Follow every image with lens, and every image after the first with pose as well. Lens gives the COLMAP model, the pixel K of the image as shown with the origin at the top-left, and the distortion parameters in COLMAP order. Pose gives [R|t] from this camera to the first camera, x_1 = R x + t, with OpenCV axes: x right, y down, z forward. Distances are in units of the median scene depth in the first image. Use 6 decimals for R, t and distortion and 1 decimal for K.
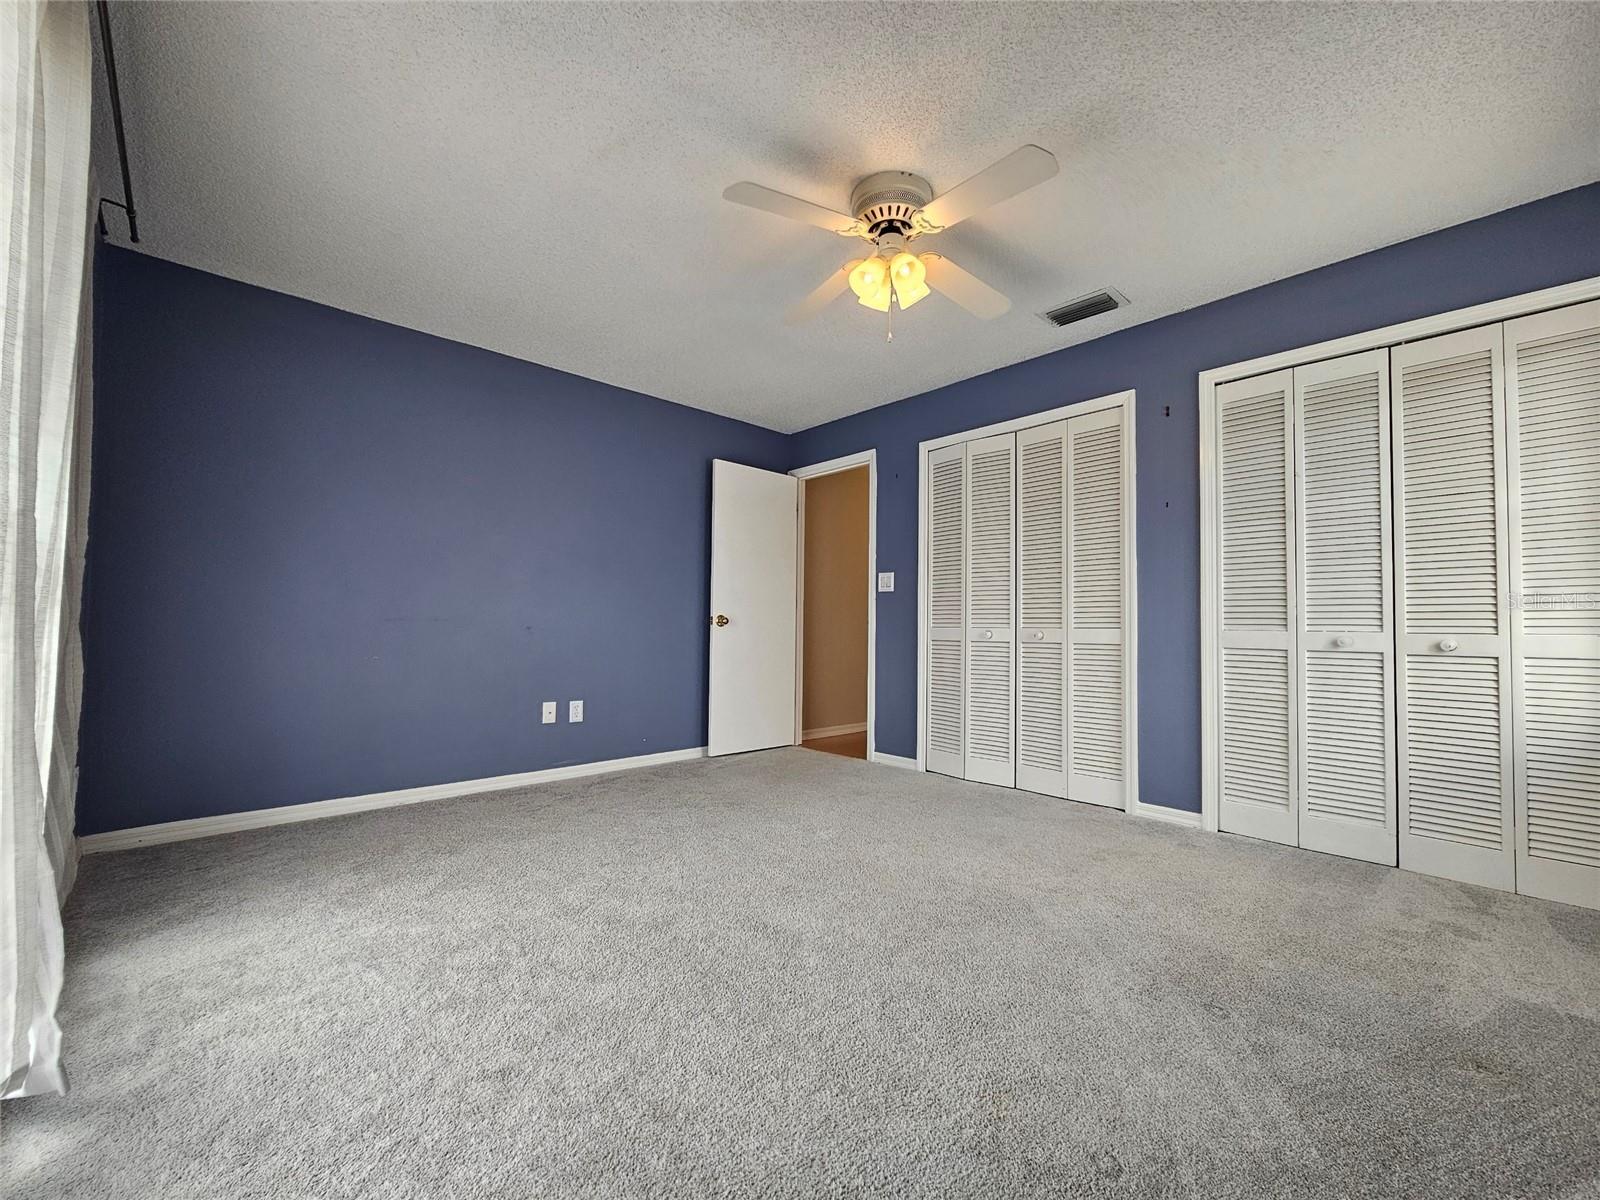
lens RADIAL K [[658.4, 0, 800.1], [0, 658.4, 608.9], [0, 0, 1]] dist [0.001066, 0.000375]
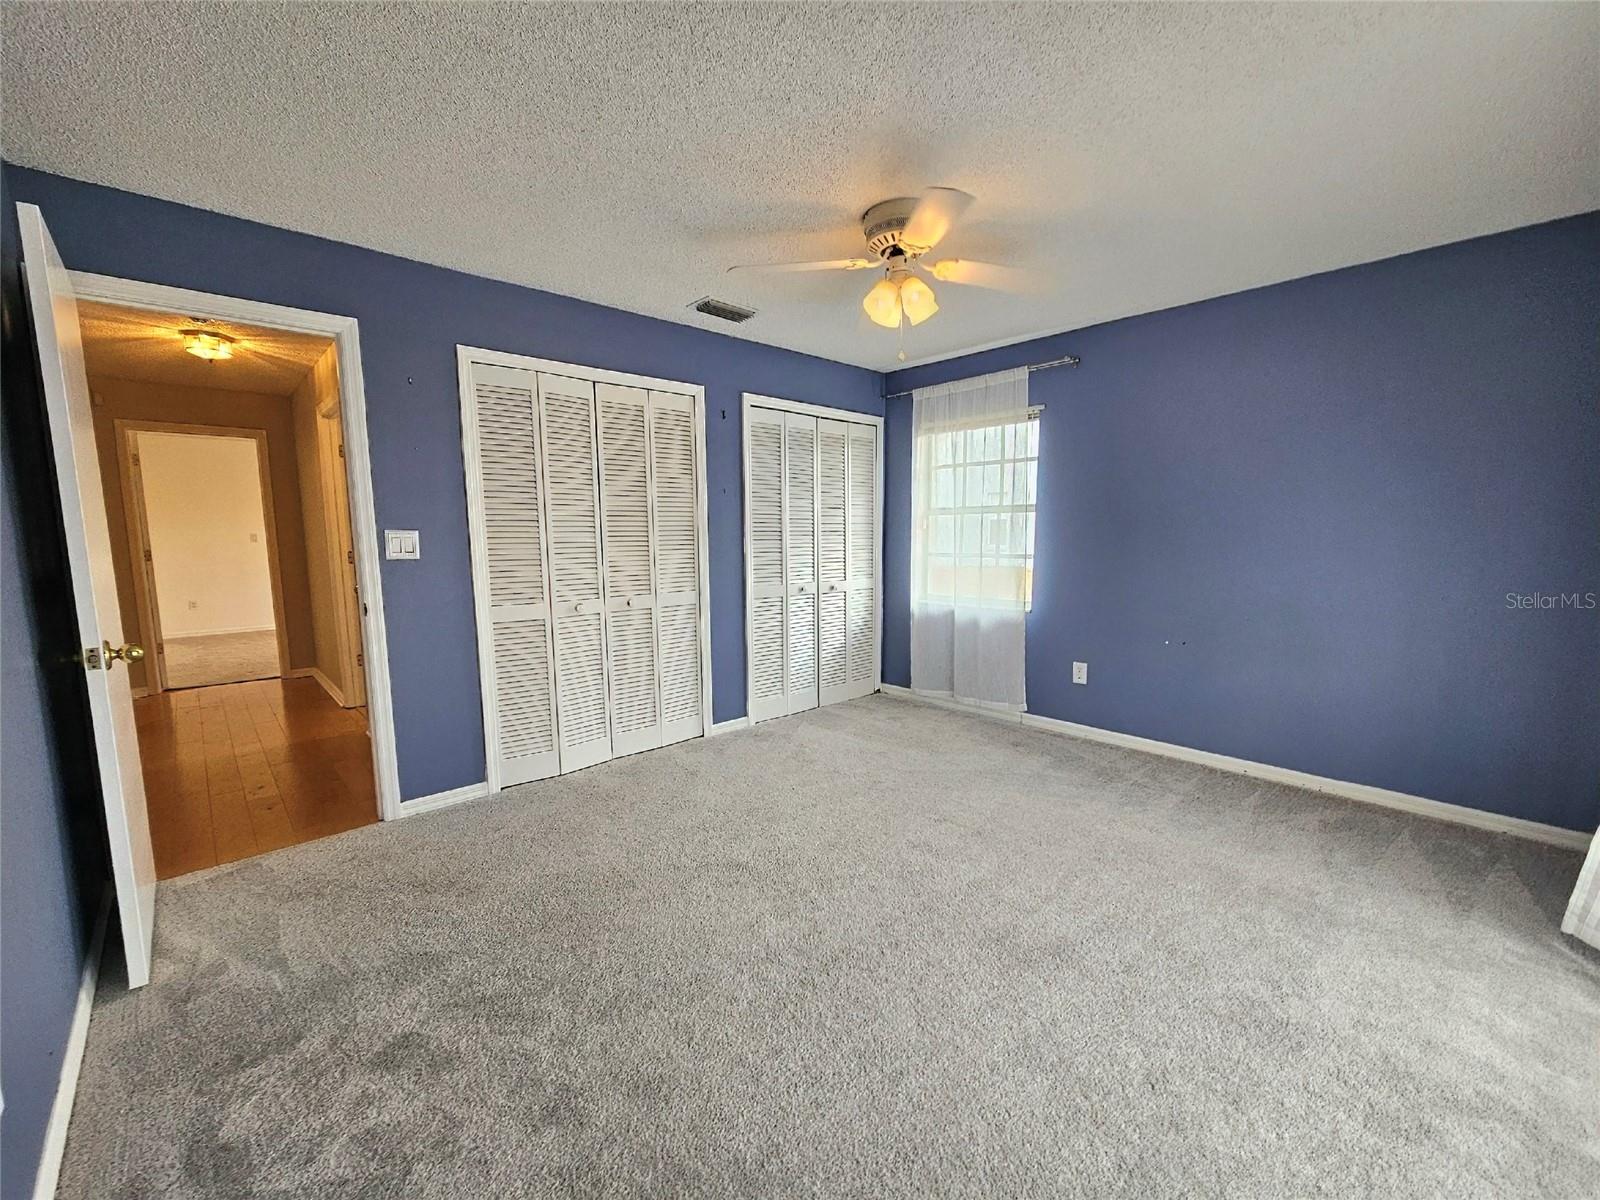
lens RADIAL K [[658.4, 0, 800.1], [0, 658.4, 608.9], [0, 0, 1]] dist [0.001066, 0.000375]
pose [[-0.003396, -0.129735, 0.991543, -0.715902], [-0.021989, 0.991319, 0.129630, -0.097595], [-0.999752, -0.021363, -0.006219, 0.838222]]
